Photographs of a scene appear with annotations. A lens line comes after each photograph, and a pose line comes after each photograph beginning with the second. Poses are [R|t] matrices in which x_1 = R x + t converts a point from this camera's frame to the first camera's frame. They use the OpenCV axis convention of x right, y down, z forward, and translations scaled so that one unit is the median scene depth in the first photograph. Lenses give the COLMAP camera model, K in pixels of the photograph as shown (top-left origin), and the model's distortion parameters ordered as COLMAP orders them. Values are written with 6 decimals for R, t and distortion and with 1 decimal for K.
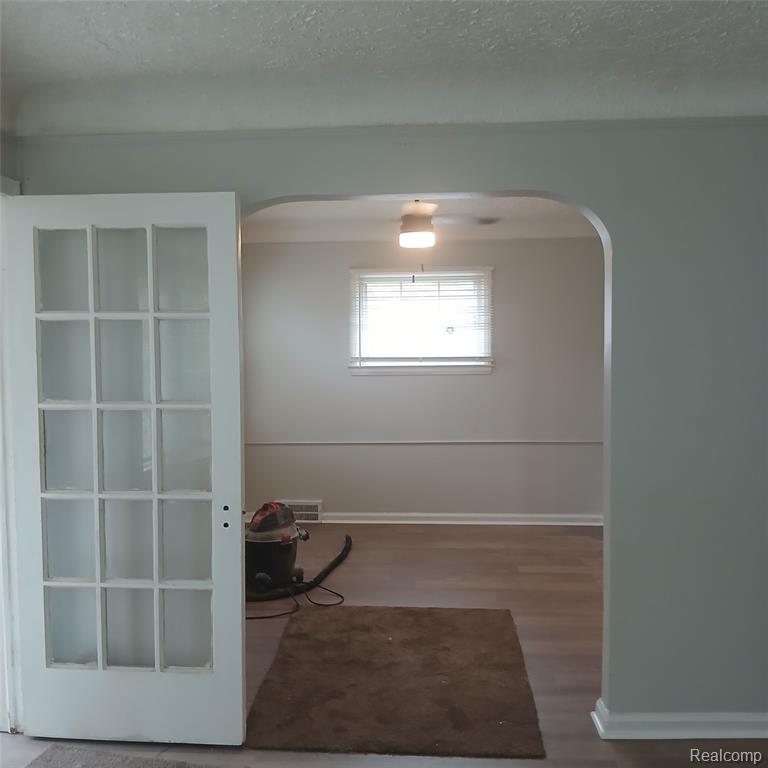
lens RADIAL K [[795.8, 0, 370.1], [0, 795.8, 381.0], [0, 0, 1]] dist [0.090605, -0.199406]
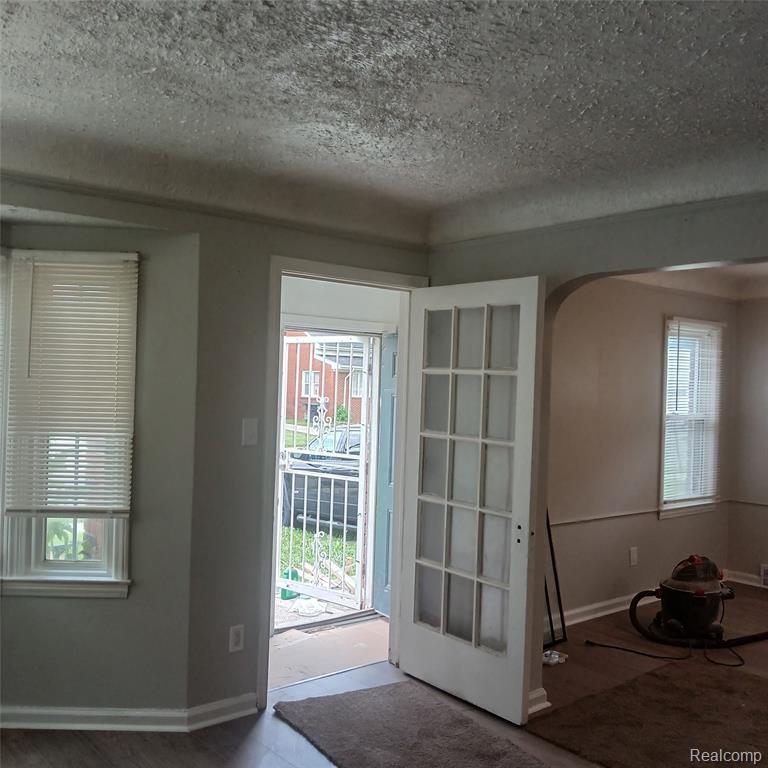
lens RADIAL K [[781.0, 0, 384.0], [0, 781.0, 384.0], [0, 0, 1]] dist [0.096625, -0.201696]
pose [[0.700743, 0.033258, -0.712638, 0.520667], [-0.076737, 0.996631, -0.028944, -0.011746], [0.709275, 0.074968, 0.700935, -0.023173]]
